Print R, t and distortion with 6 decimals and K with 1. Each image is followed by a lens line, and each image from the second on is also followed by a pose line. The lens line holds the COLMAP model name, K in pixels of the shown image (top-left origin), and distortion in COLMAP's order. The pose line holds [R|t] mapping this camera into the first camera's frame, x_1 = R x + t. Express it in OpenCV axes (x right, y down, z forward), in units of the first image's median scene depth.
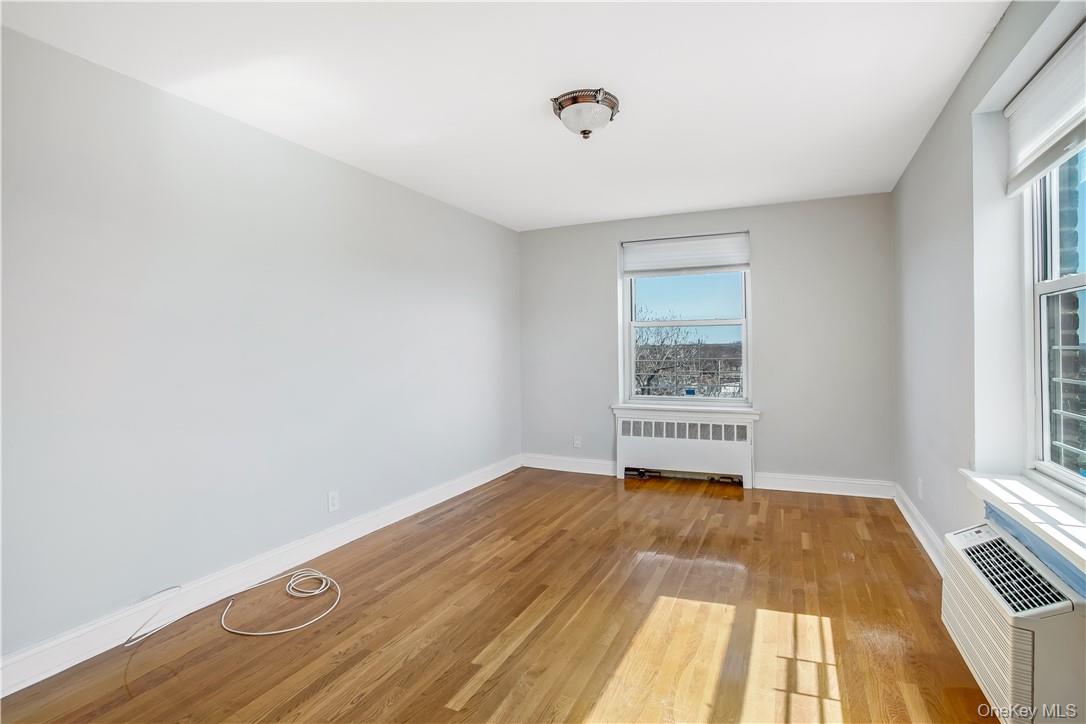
lens RADIAL K [[540.9, 0, 559.2], [0, 540.9, 346.9], [0, 0, 1]] dist [-0.047708, 0.000963]
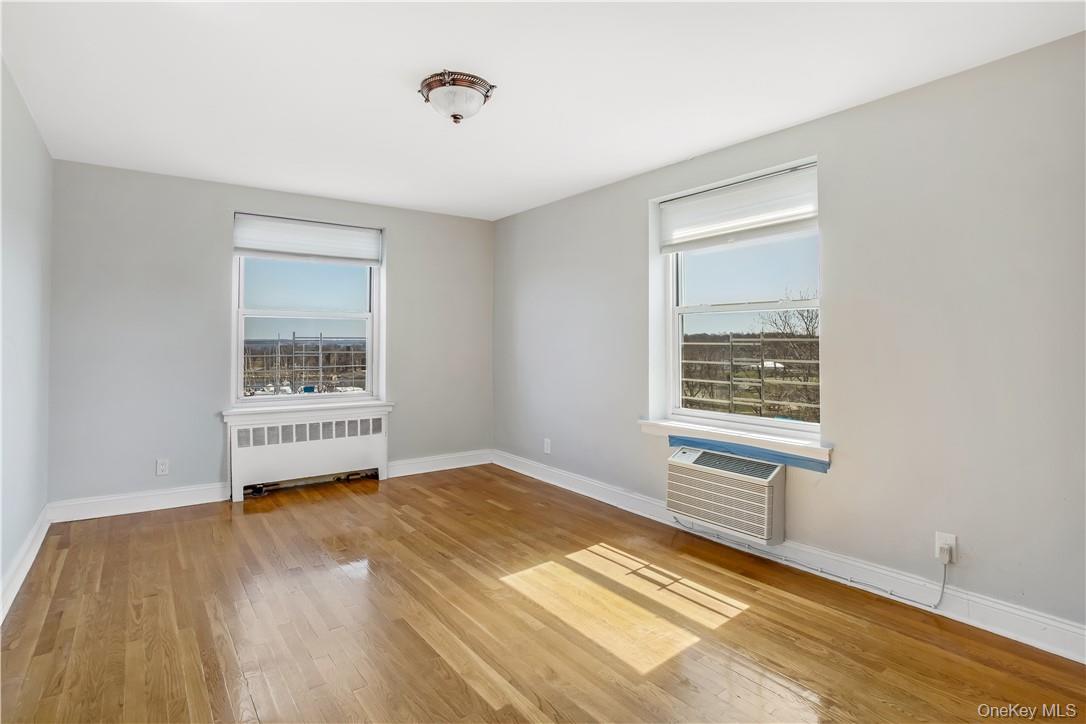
lens RADIAL K [[535.6, 0, 553.2], [0, 535.6, 320.8], [0, 0, 1]] dist [-0.057084, 0.019060]
pose [[0.481010, 0.046768, 0.875467, -0.526481], [-0.014221, 0.998861, -0.045546, 0.004530], [-0.876600, 0.009458, 0.481127, 0.305270]]
